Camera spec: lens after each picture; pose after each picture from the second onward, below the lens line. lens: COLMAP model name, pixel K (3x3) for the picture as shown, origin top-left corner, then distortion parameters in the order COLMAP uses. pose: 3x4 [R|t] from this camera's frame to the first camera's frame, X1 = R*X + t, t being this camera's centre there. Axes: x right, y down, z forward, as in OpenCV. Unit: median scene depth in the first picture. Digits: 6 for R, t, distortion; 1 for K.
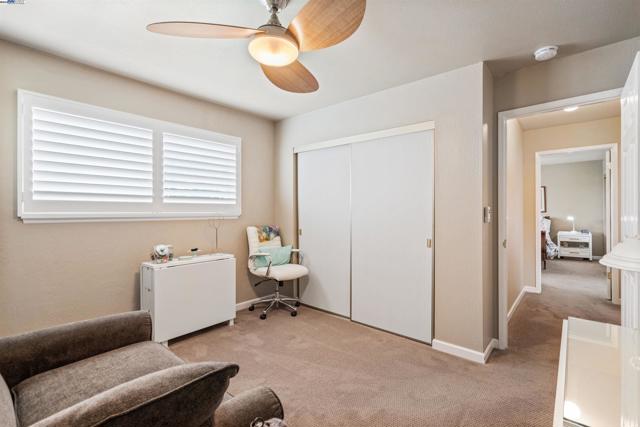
lens RADIAL K [[292.0, 0, 317.9], [0, 292.0, 210.3], [0, 0, 1]] dist [-0.000350, -0.000065]
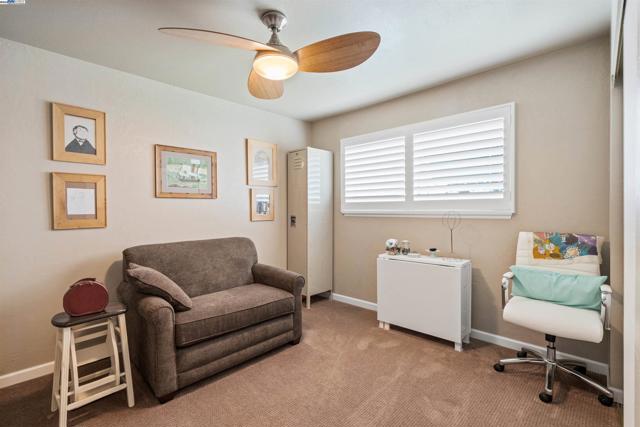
lens RADIAL K [[292.0, 0, 317.9], [0, 292.0, 210.3], [0, 0, 1]] dist [-0.000350, -0.000065]
pose [[-0.038584, 0.007544, -0.999227, 0.565588], [0.010546, 0.999919, 0.007142, -0.002741], [0.999200, -0.010262, -0.038660, 0.707183]]
